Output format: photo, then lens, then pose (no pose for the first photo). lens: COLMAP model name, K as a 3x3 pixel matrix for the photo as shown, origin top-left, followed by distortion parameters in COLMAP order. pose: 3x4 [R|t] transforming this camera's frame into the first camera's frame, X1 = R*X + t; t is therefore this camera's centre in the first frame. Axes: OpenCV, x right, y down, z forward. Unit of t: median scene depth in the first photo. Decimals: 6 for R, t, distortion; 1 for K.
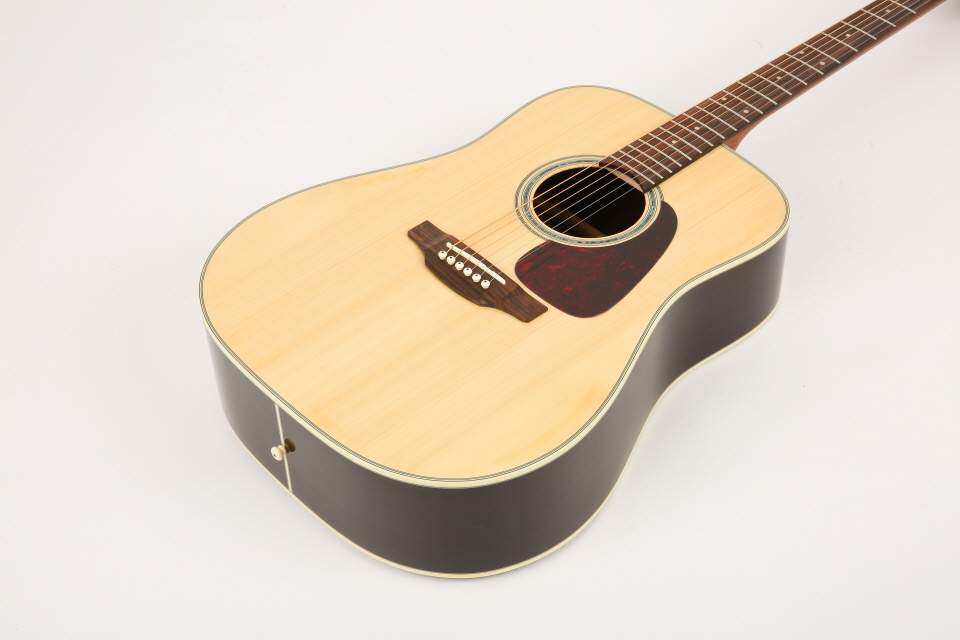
lens RADIAL K [[1700.7, 0, 477.7], [0, 1700.7, 334.3], [0, 0, 1]] dist [0.121519, 0.015959]
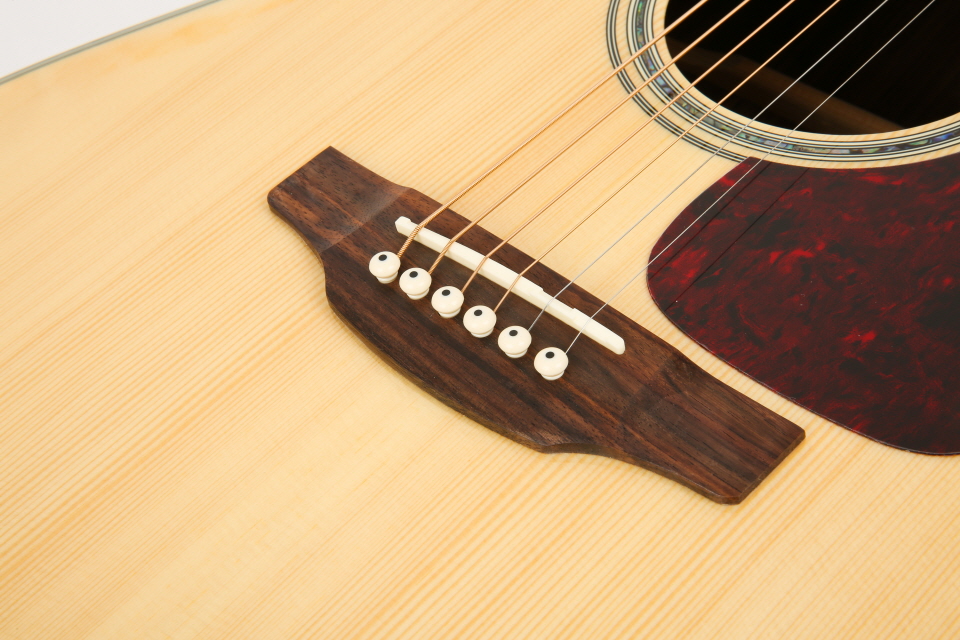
lens RADIAL K [[1611.6, 0, 480.0], [0, 1611.6, 320.0], [0, 0, 1]] dist [0.023824, 0.106948]
pose [[0.990078, -0.132928, -0.045559, 0.005551], [0.135617, 0.988812, 0.062122, -0.050076], [0.036791, -0.067684, 0.997028, 0.703636]]
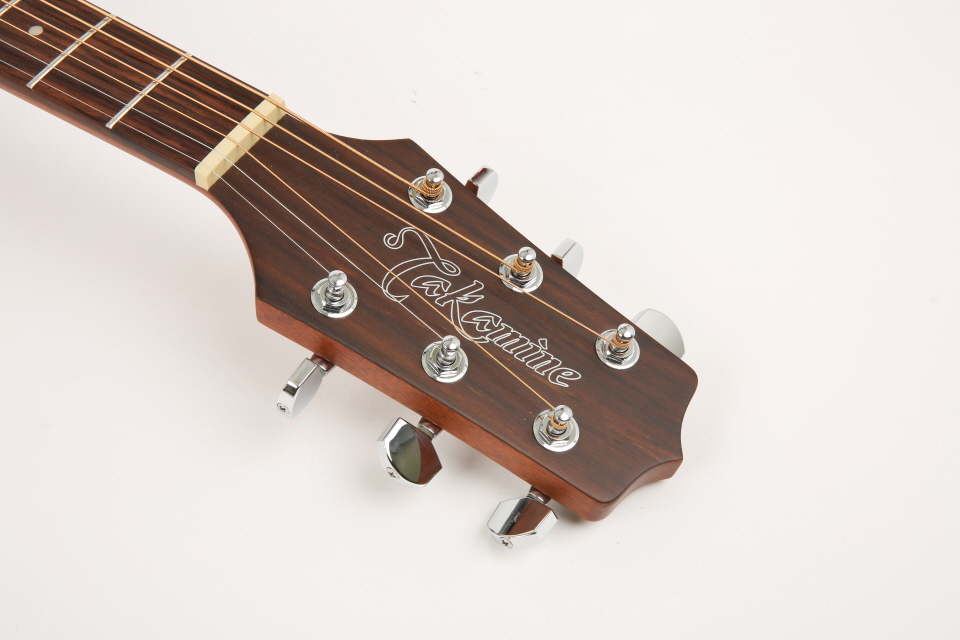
lens RADIAL K [[1700.7, 0, 477.7], [0, 1700.7, 334.3], [0, 0, 1]] dist [0.121519, 0.015959]
pose [[0.247712, 0.776895, -0.578855, 0.564033], [-0.679195, 0.565325, 0.468084, -0.417636], [0.690893, 0.277205, 0.667700, 0.953989]]
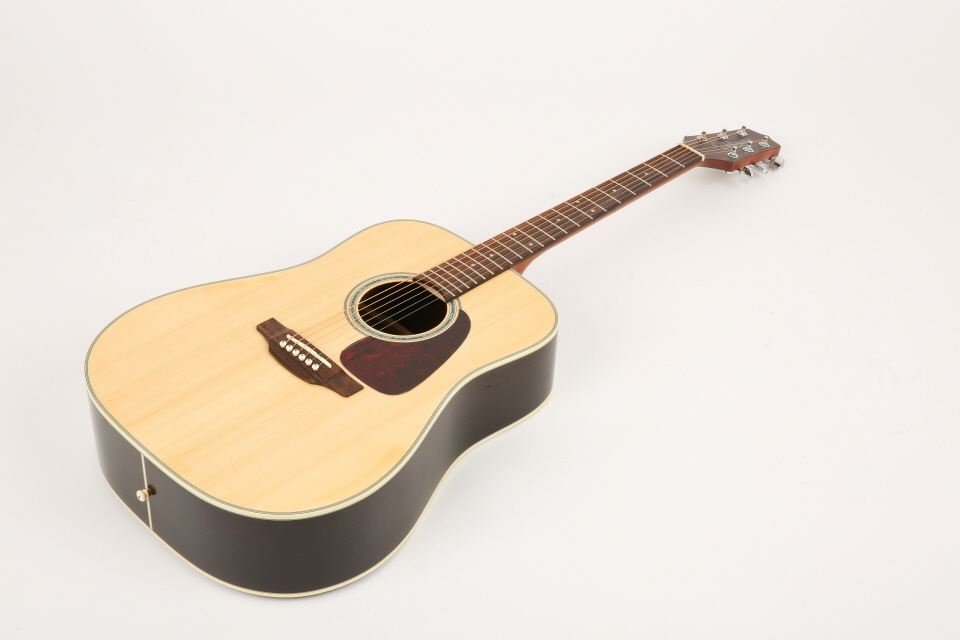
lens RADIAL K [[1607.5, 0, 480.0], [0, 1607.5, 320.0], [0, 0, 1]] dist [0.068082, 0.144689]
pose [[0.996835, 0.034770, 0.071491, 0.037444], [-0.027416, 0.994470, -0.101380, 0.050533], [-0.074621, 0.099099, 0.992276, -0.188596]]
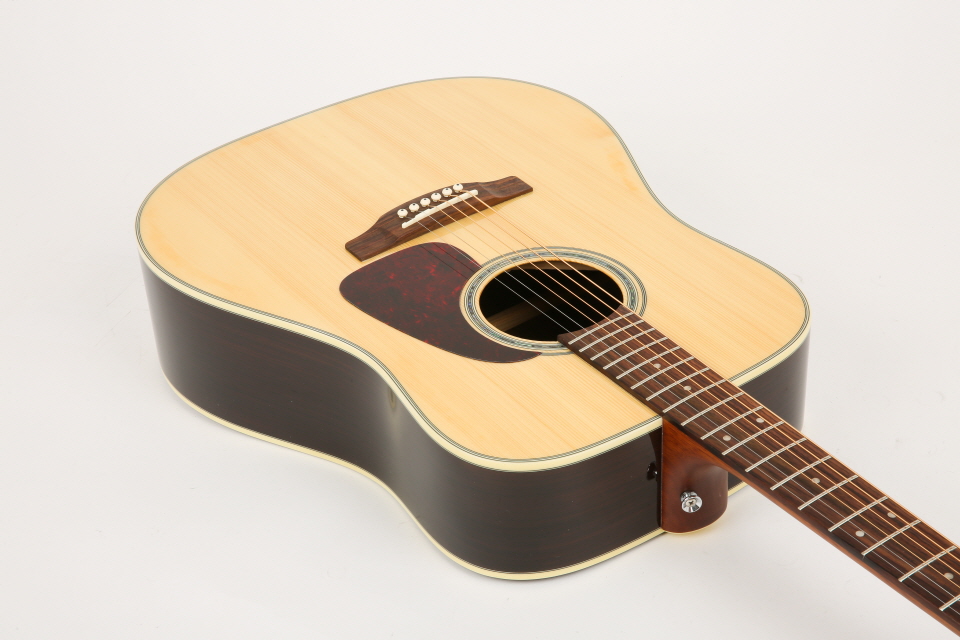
lens RADIAL K [[1700.7, 0, 477.7], [0, 1700.7, 334.3], [0, 0, 1]] dist [0.121519, 0.015959]
pose [[-0.109175, 0.604086, -0.789405, 0.690437], [-0.659128, 0.550459, 0.512392, -0.444289], [0.744064, 0.576260, 0.338074, 0.720312]]
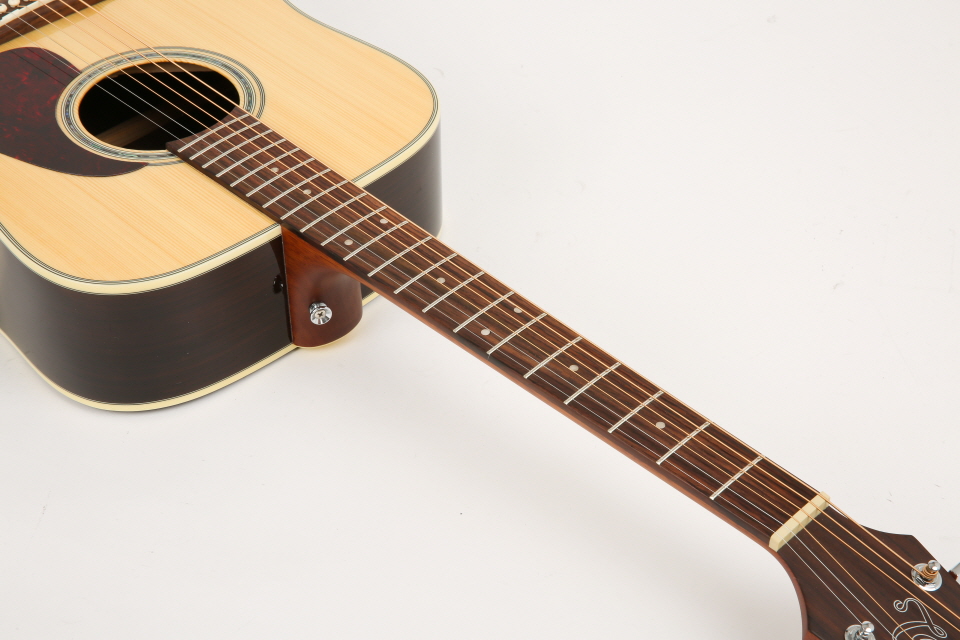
lens RADIAL K [[1700.7, 0, 477.7], [0, 1700.7, 334.3], [0, 0, 1]] dist [0.121519, 0.015959]
pose [[0.056282, 0.683755, -0.727538, 0.654541], [-0.701109, 0.545865, 0.458778, -0.444199], [0.710830, 0.484263, 0.510109, 0.775819]]
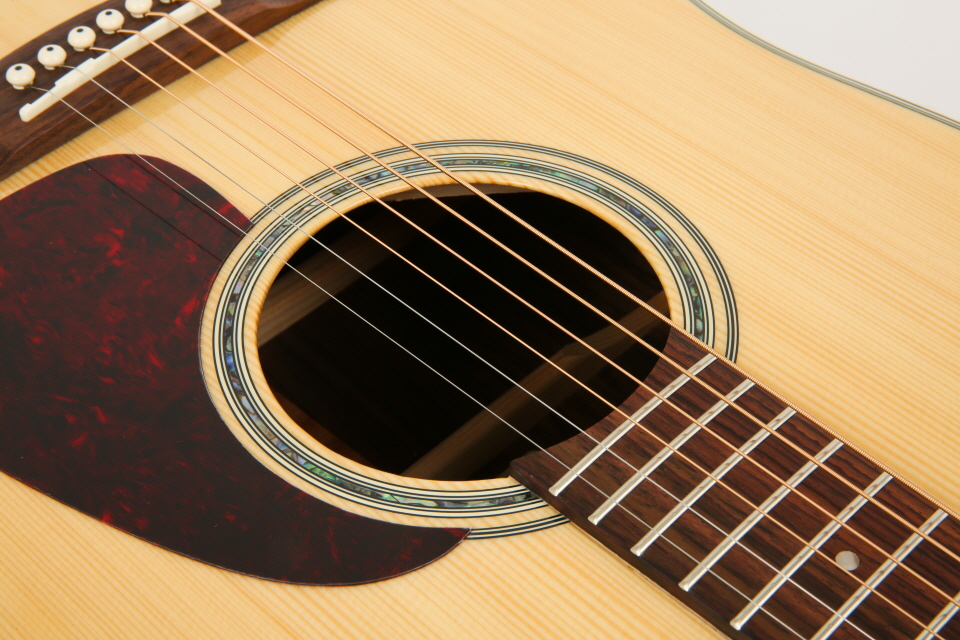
lens RADIAL K [[1611.6, 0, 480.0], [0, 1611.6, 320.0], [0, 0, 1]] dist [0.023824, 0.106948]
pose [[0.054352, 0.737040, -0.673661, 0.238275], [-0.678060, 0.522495, 0.516946, -0.212124], [0.732994, 0.428685, 0.528156, 0.864702]]
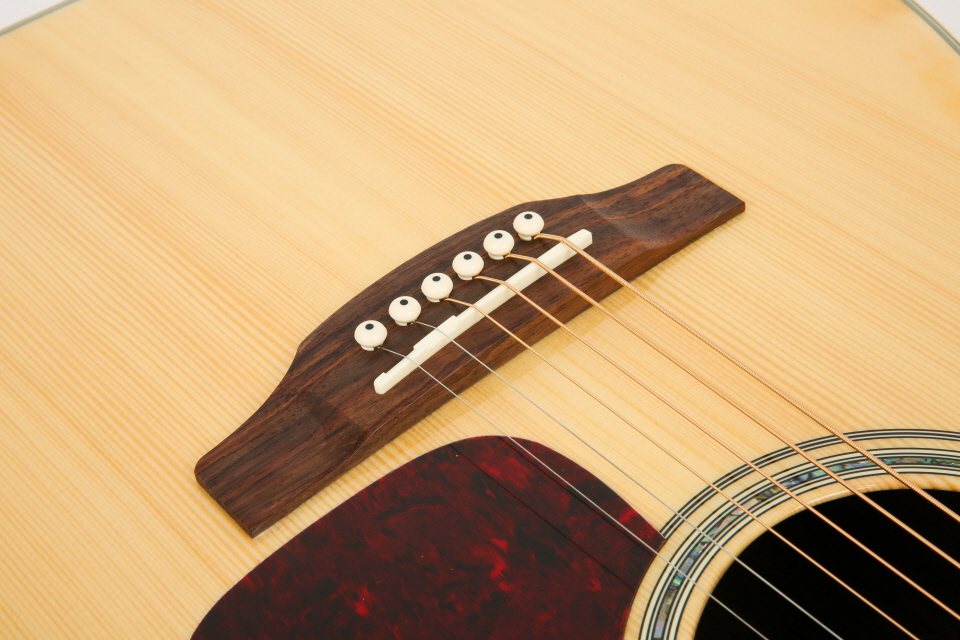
lens RADIAL K [[1611.6, 0, 480.0], [0, 1611.6, 320.0], [0, 0, 1]] dist [0.023824, 0.106948]
pose [[-0.015802, 0.708188, -0.705847, 0.177312], [-0.650443, 0.528867, 0.545183, -0.174960], [0.759391, 0.467728, 0.452279, 0.839026]]
